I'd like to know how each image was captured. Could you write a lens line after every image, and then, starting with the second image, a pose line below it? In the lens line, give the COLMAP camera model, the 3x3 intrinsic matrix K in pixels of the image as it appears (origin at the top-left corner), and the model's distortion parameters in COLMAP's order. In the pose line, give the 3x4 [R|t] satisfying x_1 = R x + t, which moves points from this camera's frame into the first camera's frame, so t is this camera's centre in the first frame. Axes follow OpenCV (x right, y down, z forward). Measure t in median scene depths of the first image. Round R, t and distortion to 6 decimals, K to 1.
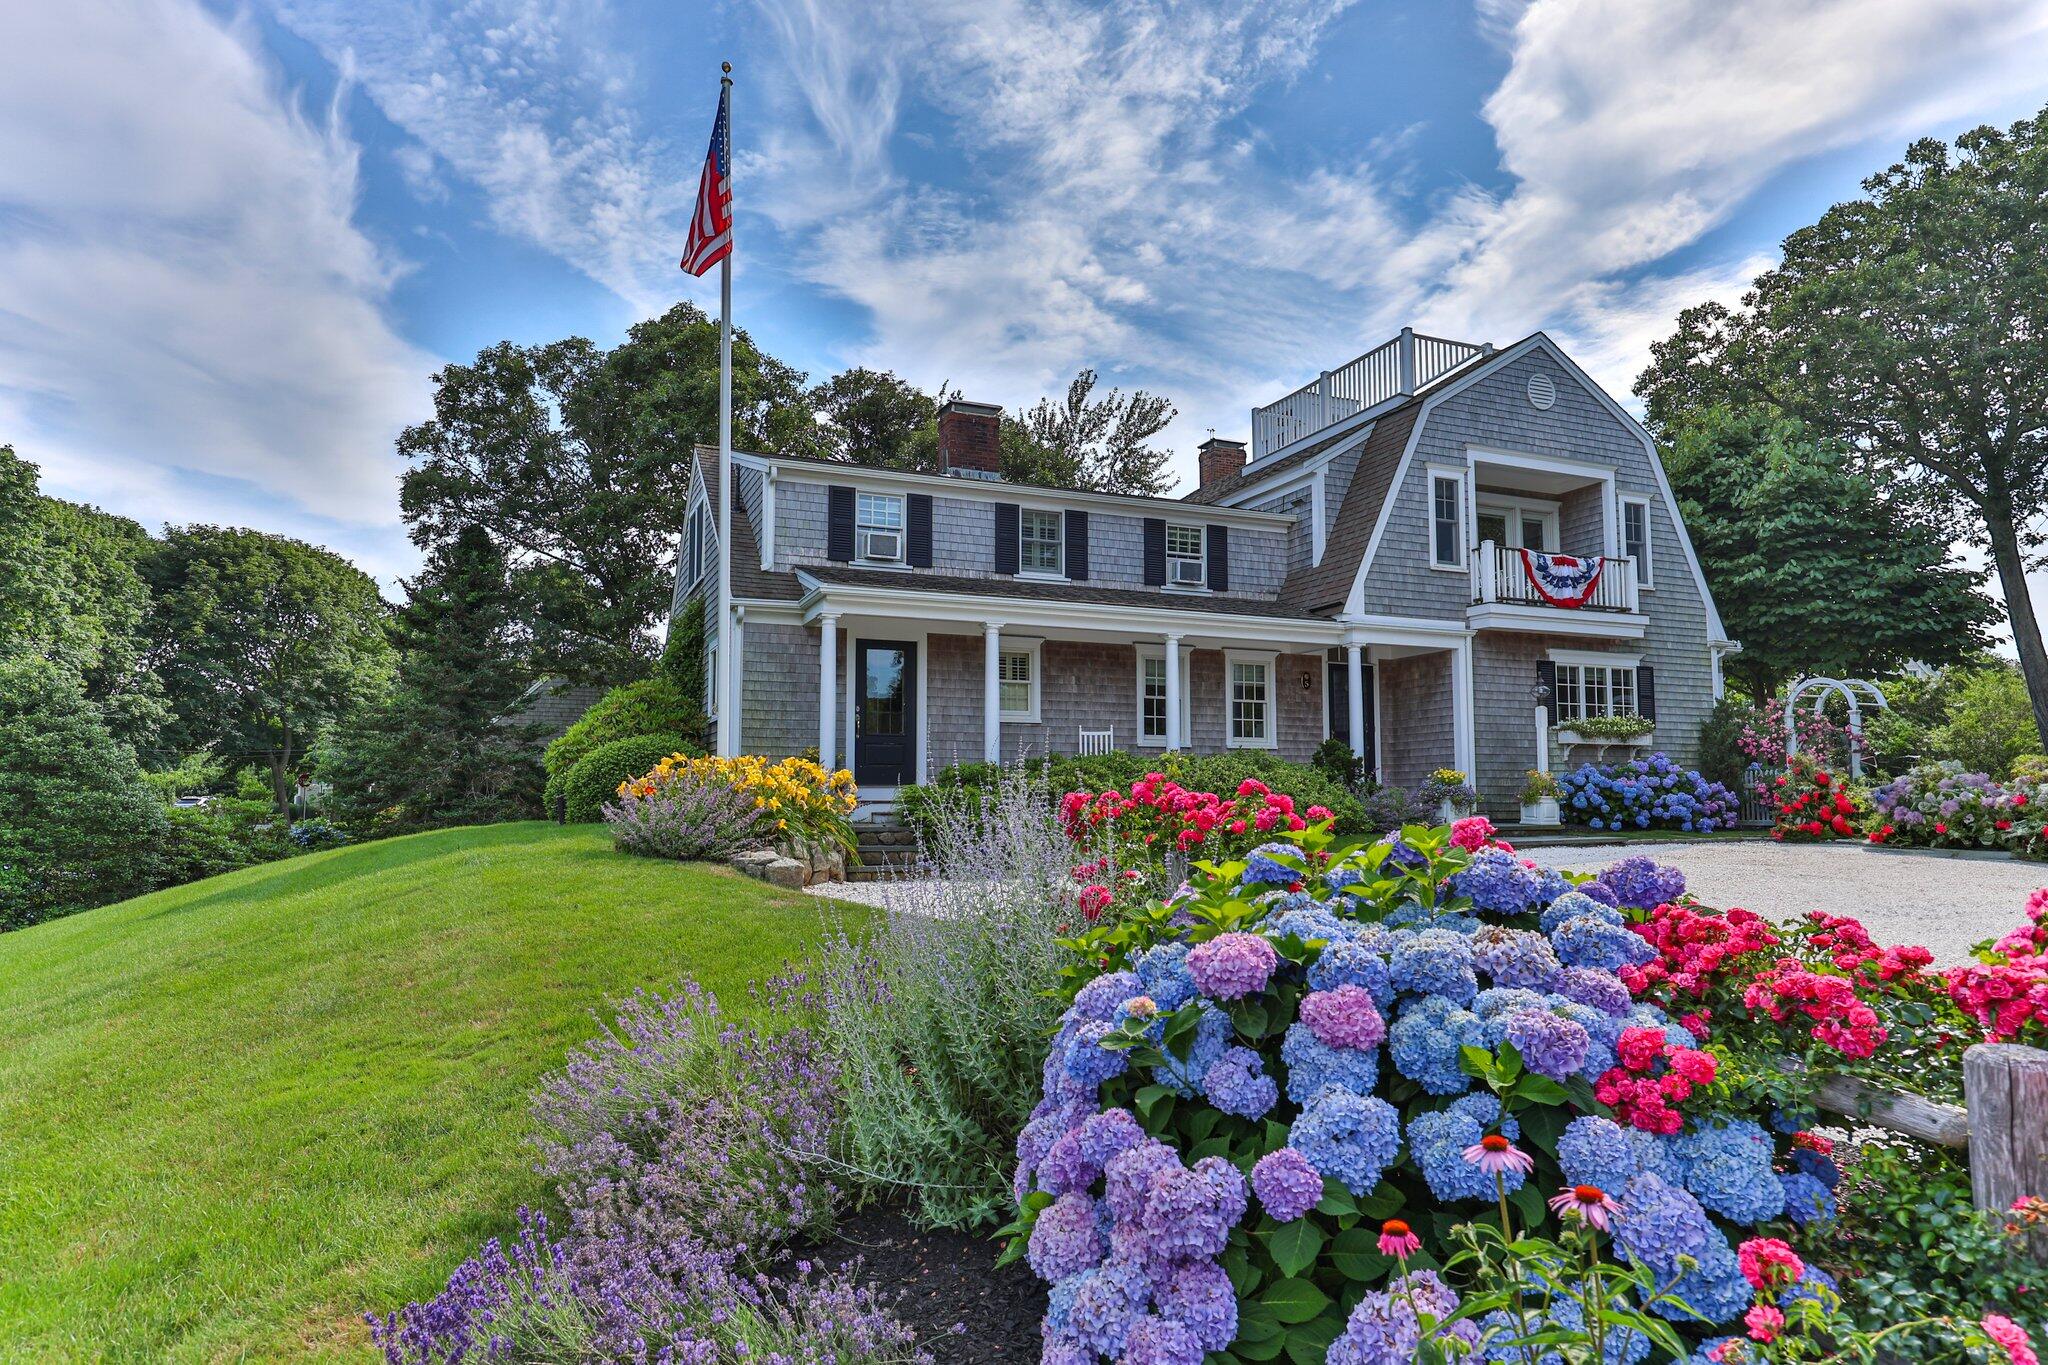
lens RADIAL K [[1061.1, 0, 1044.0], [0, 1061.1, 743.5], [0, 0, 1]] dist [0.018181, 0.001788]
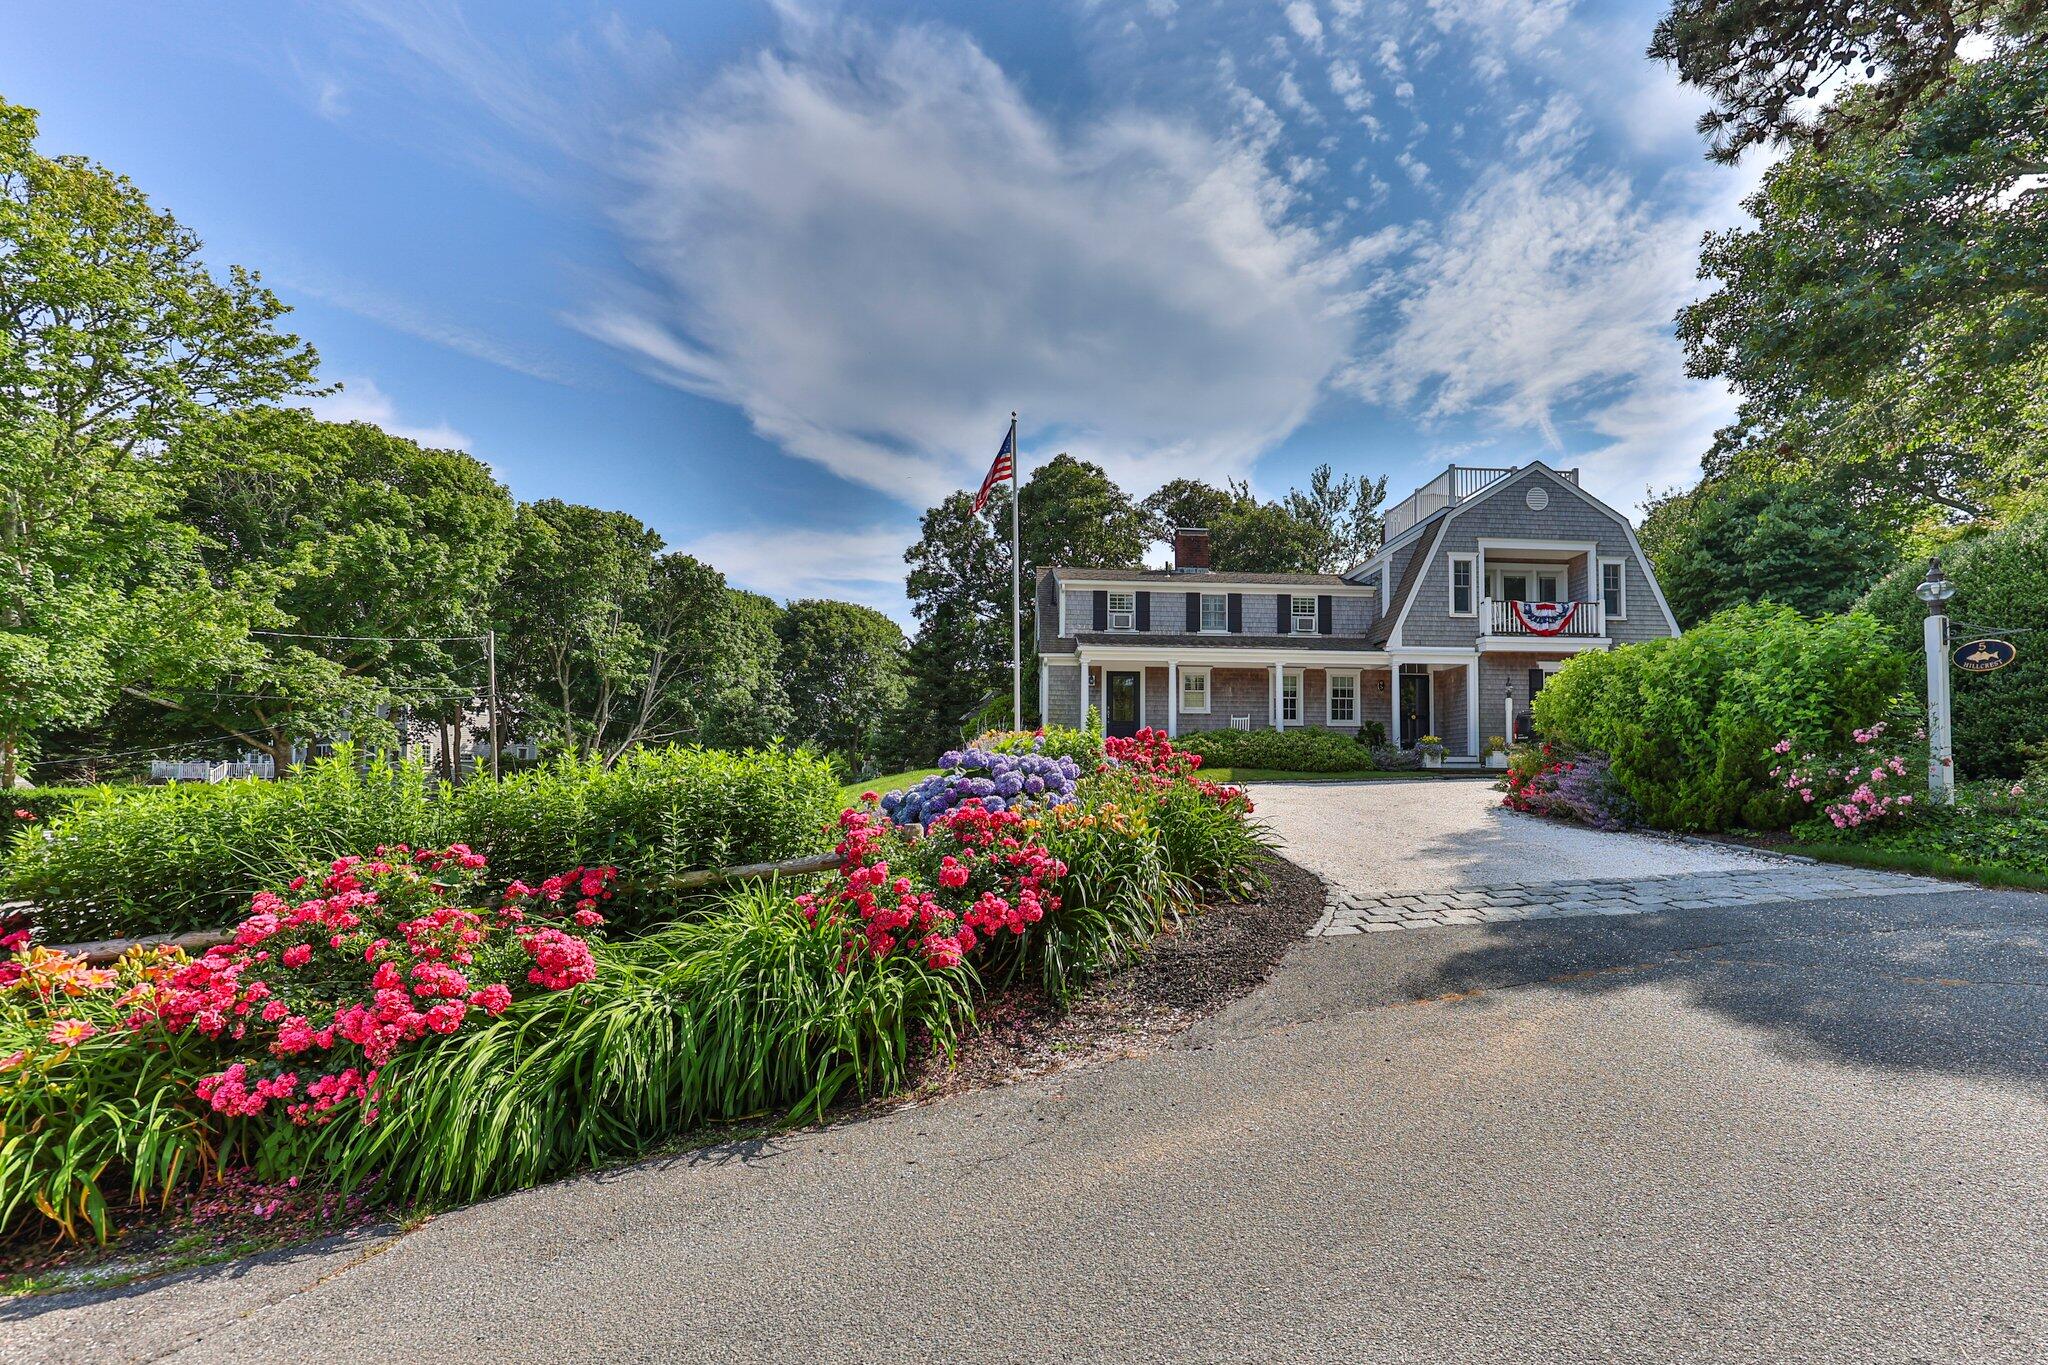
lens RADIAL K [[886.4, 0, 1223.6], [0, 886.4, 782.0], [0, 0, 1]] dist [0.020577, 0.000473]
pose [[0.974421, 0.000557, -0.224729, 0.298101], [0.012132, 0.998408, 0.055076, 0.012313], [0.224402, -0.056394, 0.972864, -0.405387]]
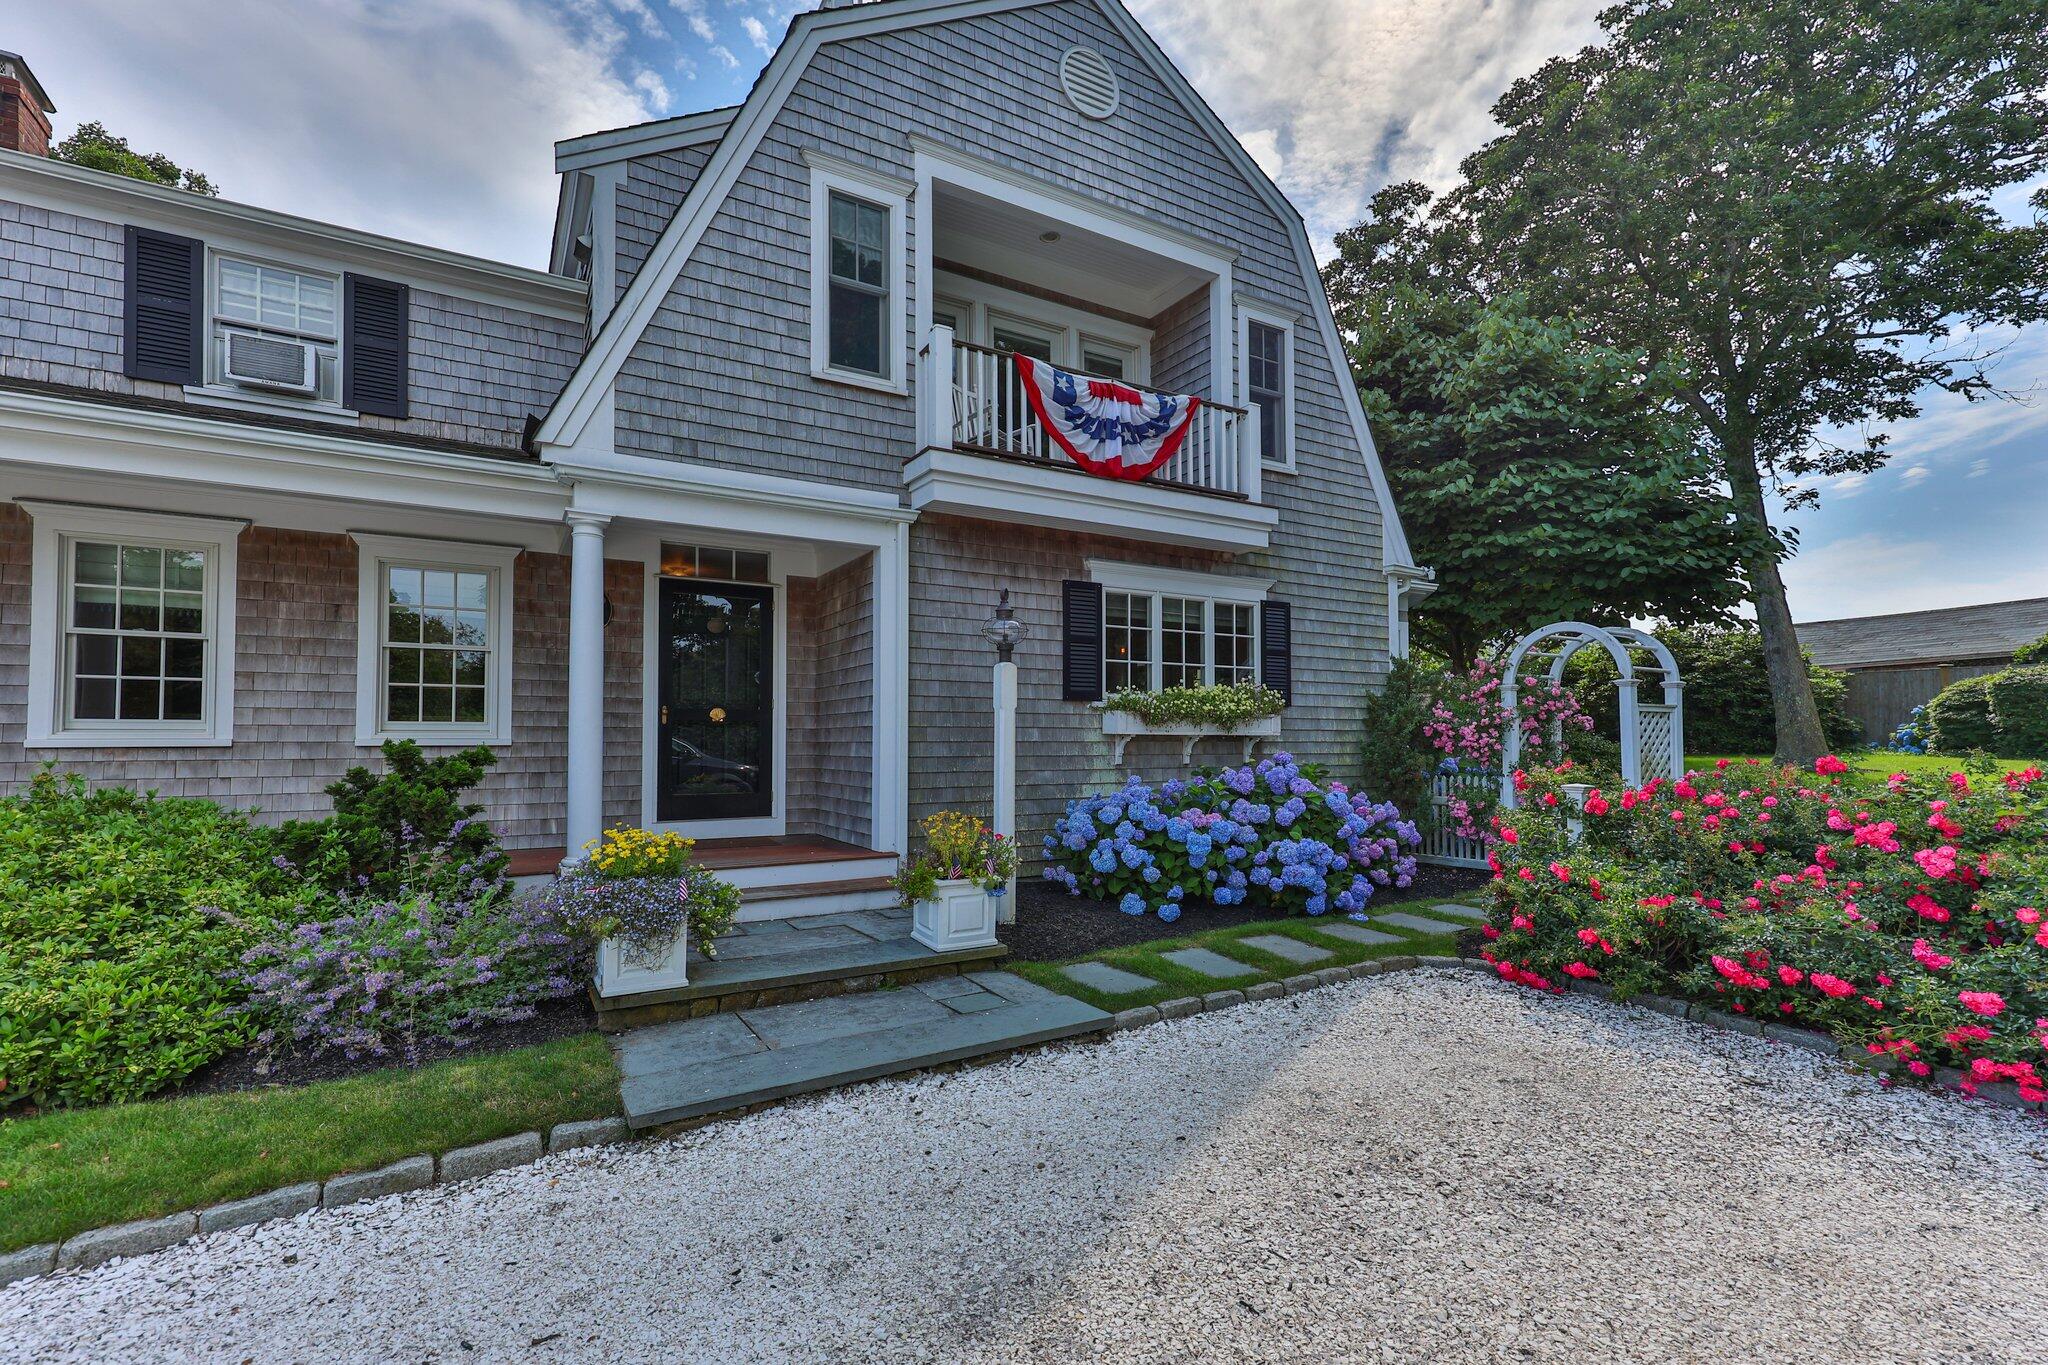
lens RADIAL K [[747.3, 0, 968.0], [0, 747.3, 724.4], [0, 0, 1]] dist [0.008262, -0.000150]
pose [[0.999769, 0.009926, 0.019057, 0.386228], [-0.010650, 0.999212, 0.038239, -0.017964], [-0.018662, -0.038433, 0.999087, 0.586984]]
